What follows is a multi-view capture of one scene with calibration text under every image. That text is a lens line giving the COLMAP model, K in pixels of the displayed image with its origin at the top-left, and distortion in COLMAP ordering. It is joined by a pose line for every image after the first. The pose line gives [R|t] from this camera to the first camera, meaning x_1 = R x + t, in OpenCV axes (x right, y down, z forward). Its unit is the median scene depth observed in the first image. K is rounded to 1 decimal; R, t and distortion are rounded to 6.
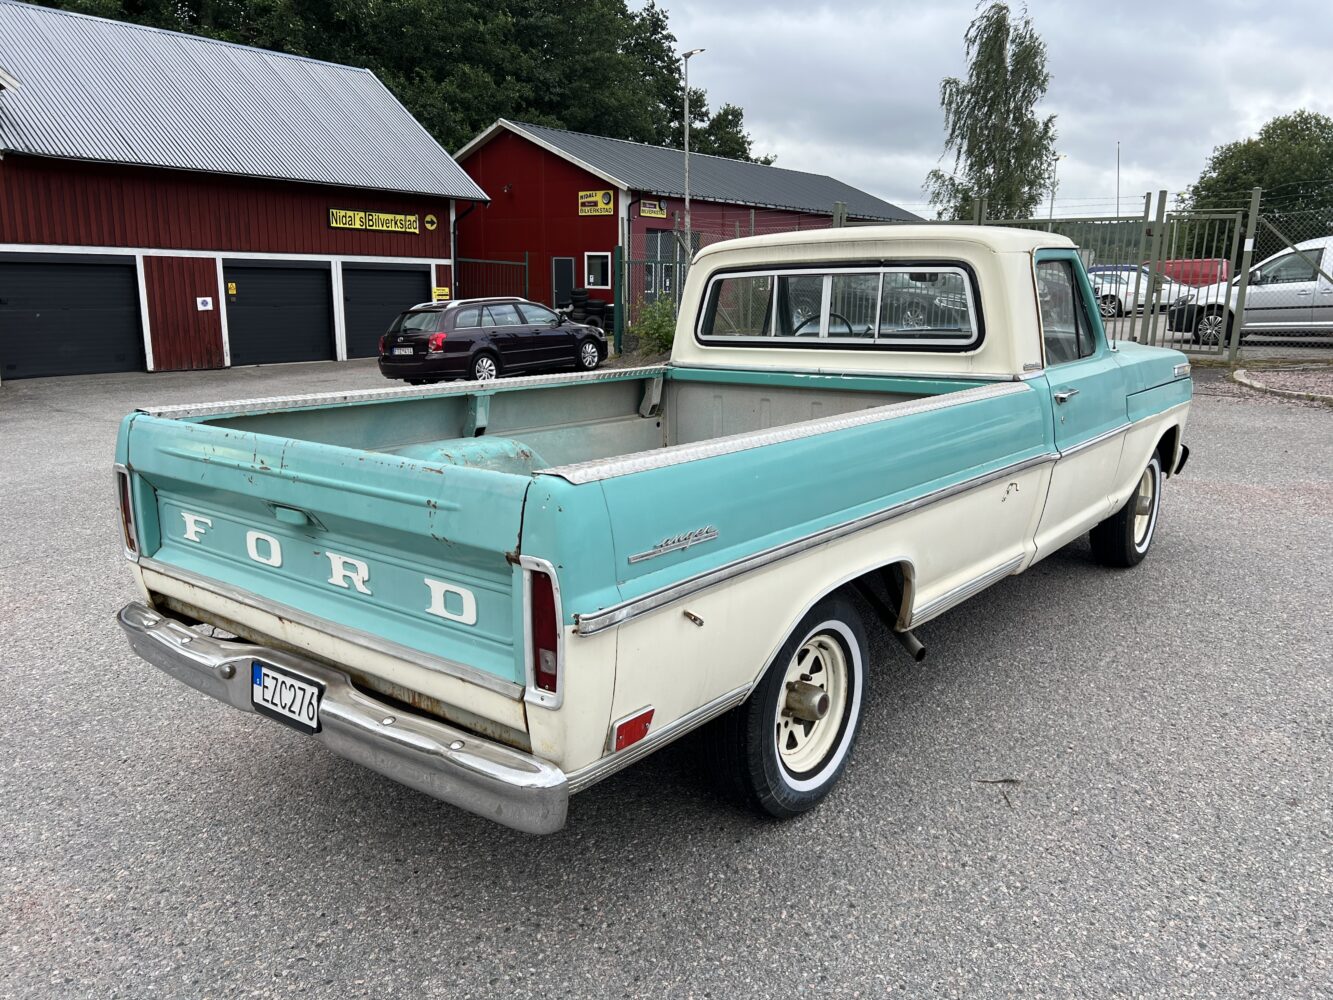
lens RADIAL K [[1001.9, 0, 666.5], [0, 1001.9, 500.0], [0, 0, 1]] dist [0.043266, -0.055731]
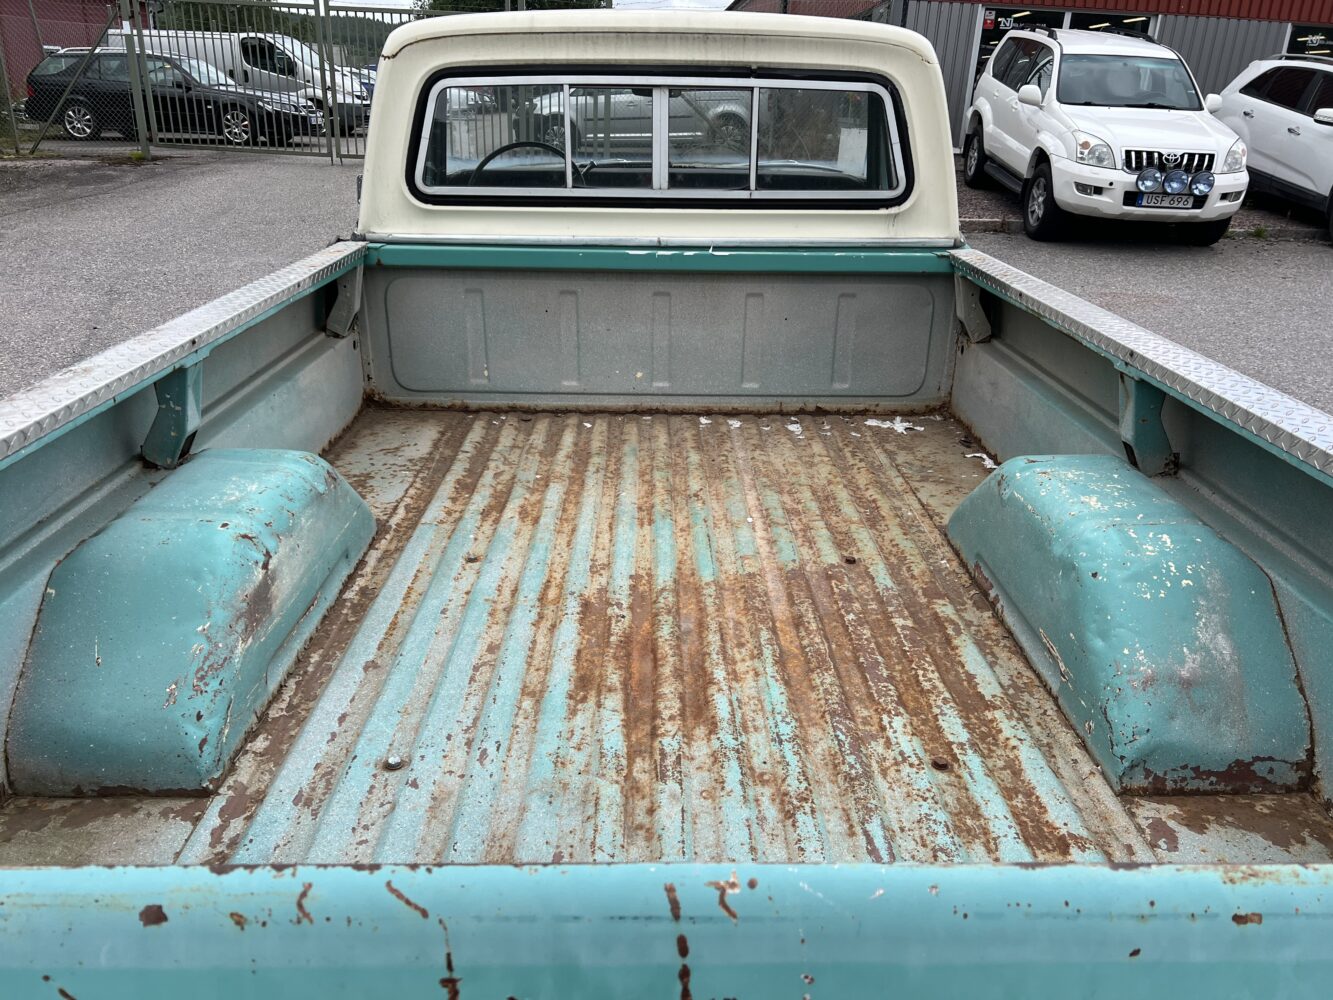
lens RADIAL K [[1001.9, 0, 666.5], [0, 1001.9, 500.0], [0, 0, 1]] dist [0.043266, -0.055731]
pose [[0.764019, -0.221241, 0.606076, -0.256503], [0.107926, 0.969958, 0.218020, -0.100510], [-0.636103, -0.101160, 0.764944, 0.446610]]
